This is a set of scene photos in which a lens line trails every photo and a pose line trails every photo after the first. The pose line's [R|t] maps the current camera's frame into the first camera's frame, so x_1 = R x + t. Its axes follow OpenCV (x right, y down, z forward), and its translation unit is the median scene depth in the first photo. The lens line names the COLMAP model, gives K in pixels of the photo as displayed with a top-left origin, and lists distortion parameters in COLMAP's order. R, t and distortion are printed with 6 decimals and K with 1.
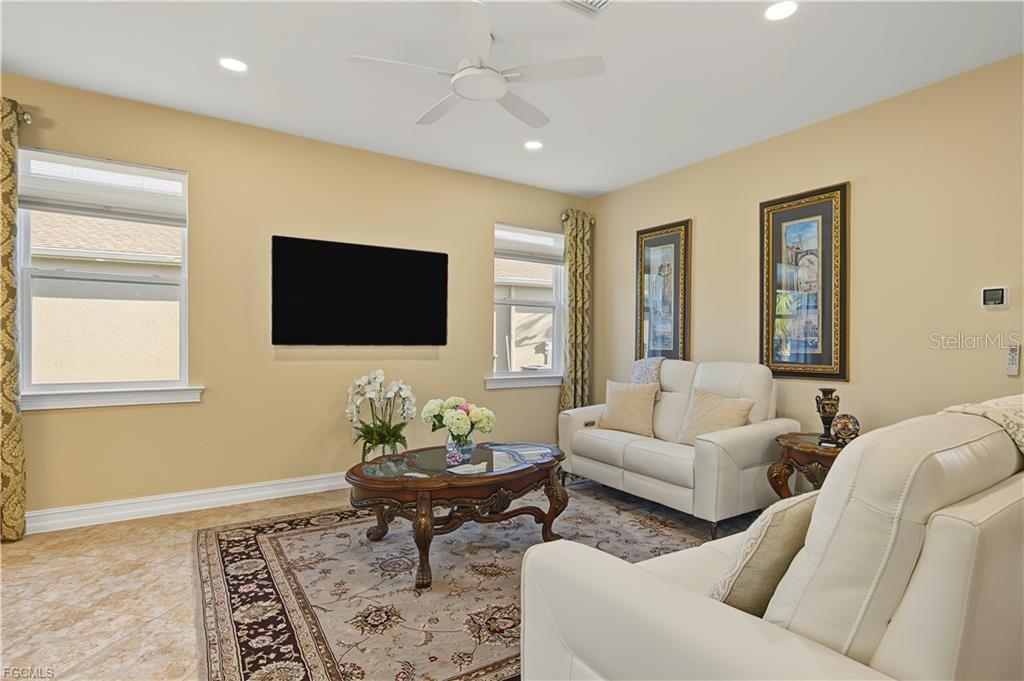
lens RADIAL K [[515.7, 0, 519.7], [0, 515.7, 347.9], [0, 0, 1]] dist [-0.000069, 0.000157]
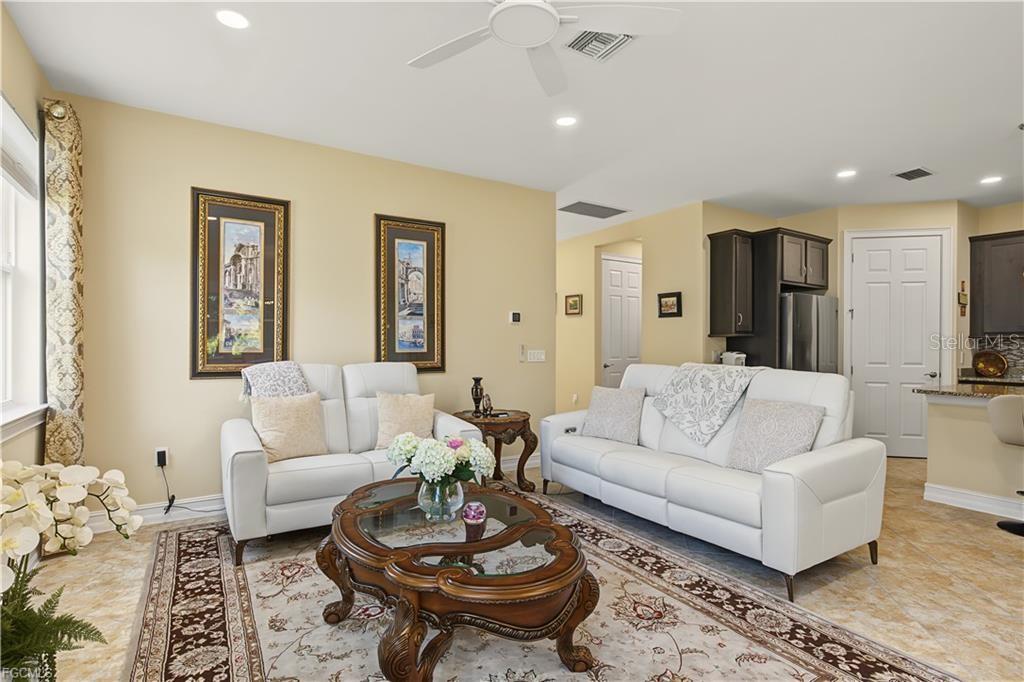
lens RADIAL K [[508.5, 0, 518.4], [0, 508.5, 346.4], [0, 0, 1]] dist [-0.009670, -0.000467]
pose [[0.016821, -0.010855, 0.999800, -0.602262], [0.008404, 0.999907, 0.010715, -0.012955], [-0.999823, 0.008222, 0.016911, 0.695770]]
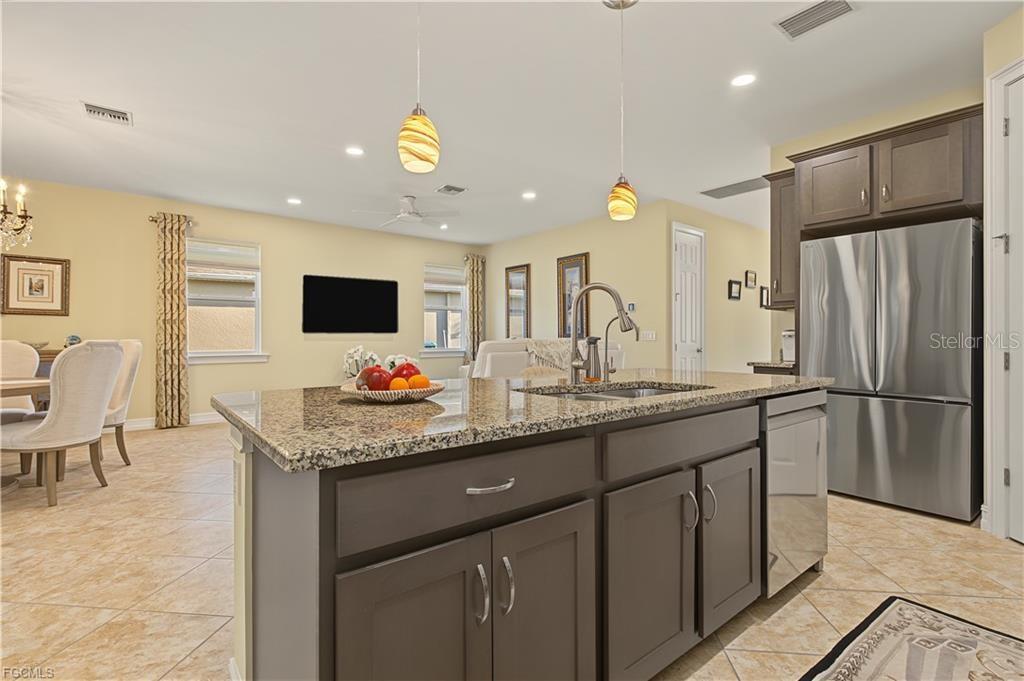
lens RADIAL K [[476.7, 0, 512.0], [0, 476.7, 337.5], [0, 0, 1]] dist [0.002820, -0.000118]
pose [[0.995781, -0.011293, 0.091062, 0.125130], [0.012608, 0.999824, -0.013875, 0.047026], [-0.090889, 0.014965, 0.995749, -0.817089]]
